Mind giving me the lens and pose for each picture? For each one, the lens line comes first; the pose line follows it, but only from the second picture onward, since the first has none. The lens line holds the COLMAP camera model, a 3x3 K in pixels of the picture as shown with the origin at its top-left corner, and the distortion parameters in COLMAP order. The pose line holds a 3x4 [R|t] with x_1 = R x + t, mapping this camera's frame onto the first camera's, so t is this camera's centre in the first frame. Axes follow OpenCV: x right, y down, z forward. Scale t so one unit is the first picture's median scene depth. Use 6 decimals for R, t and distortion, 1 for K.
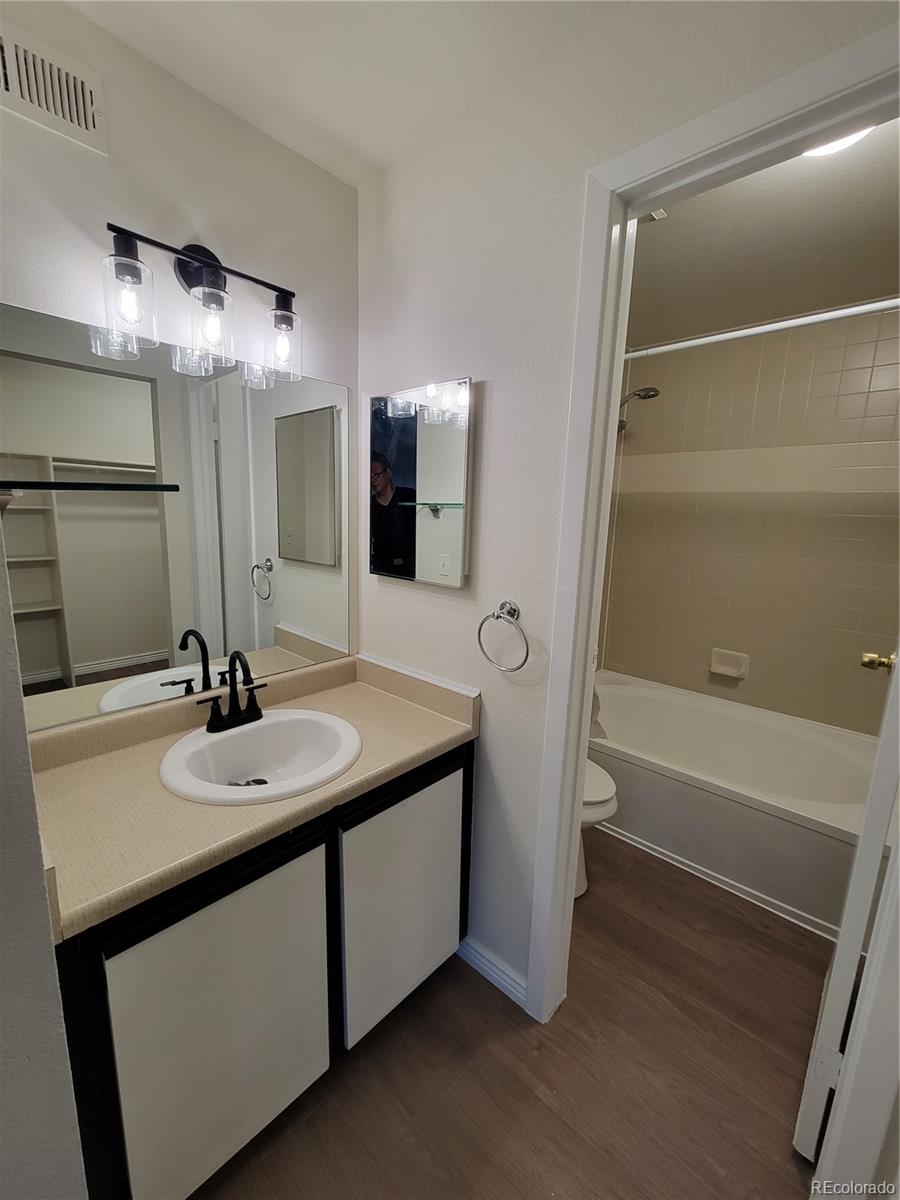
lens RADIAL K [[485.4, 0, 439.3], [0, 485.4, 602.8], [0, 0, 1]] dist [0.005222, -0.001273]
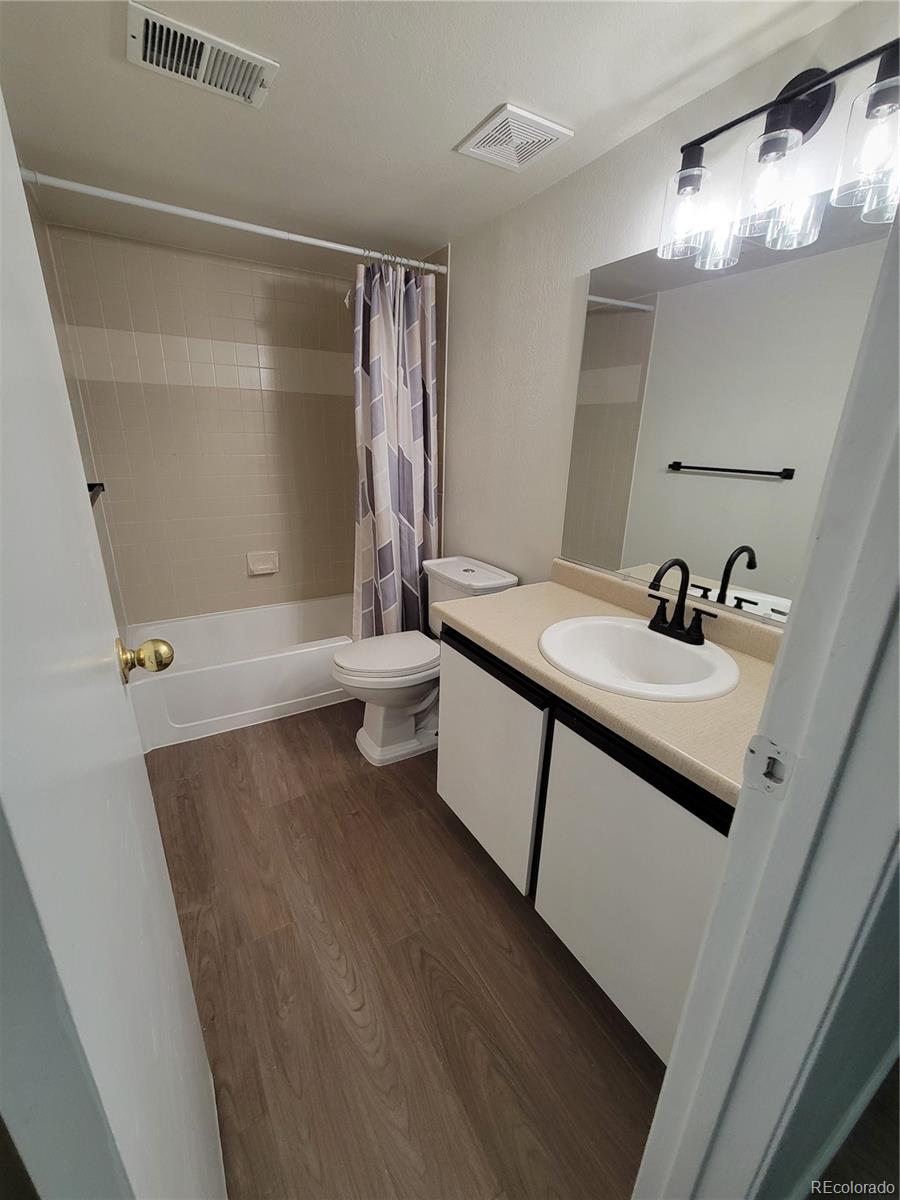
lens RADIAL K [[485.4, 0, 441.5], [0, 485.4, 601.1], [0, 0, 1]] dist [0.005222, -0.001273]
pose [[-0.261150, 0.293645, -0.919551, 0.644363], [-0.198381, 0.915948, 0.348834, -0.073084], [0.944693, 0.273519, -0.180946, 0.754496]]
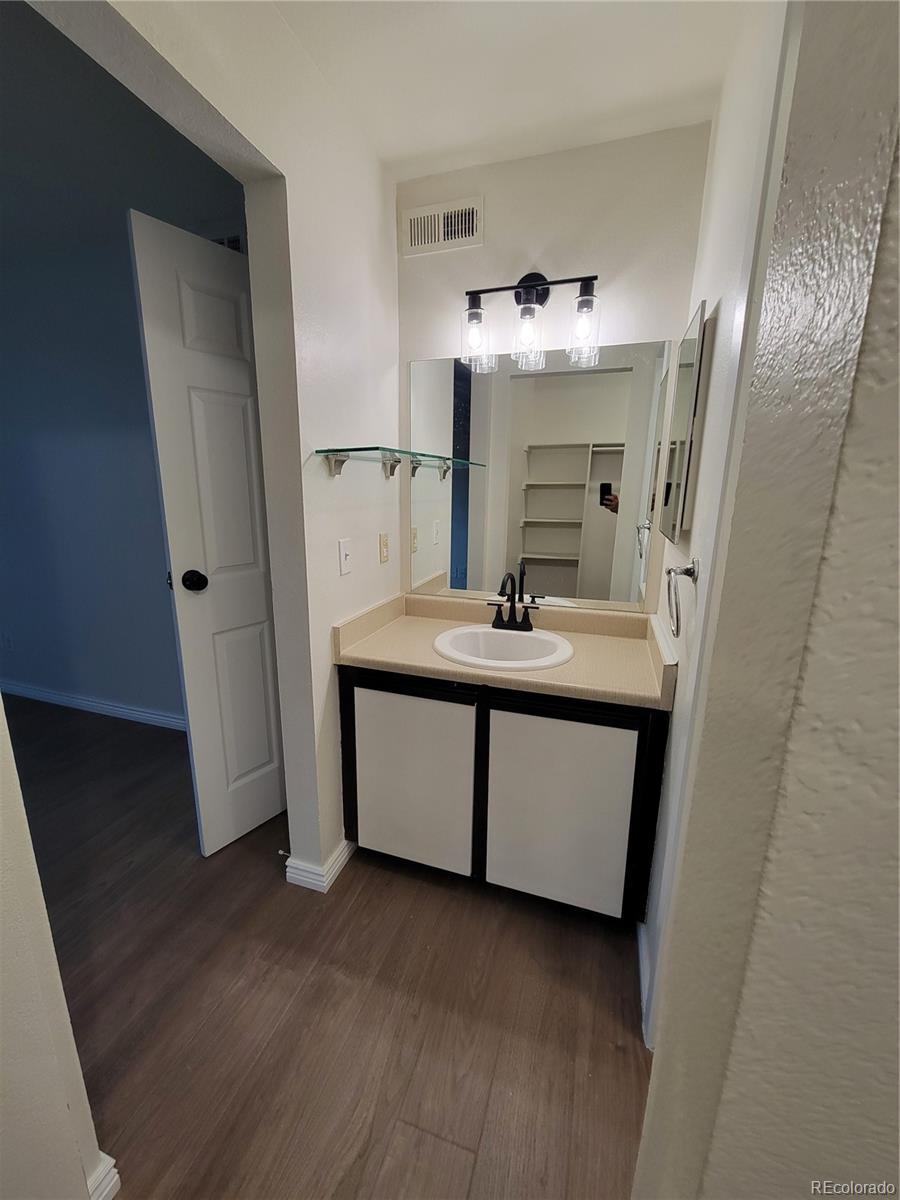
lens RADIAL K [[485.4, 0, 435.4], [0, 485.4, 598.8], [0, 0, 1]] dist [0.005222, -0.001273]
pose [[0.420889, 0.183665, -0.888324, 0.721591], [-0.163410, 0.978619, 0.124910, 0.035062], [0.892272, 0.092588, 0.441902, 0.217946]]
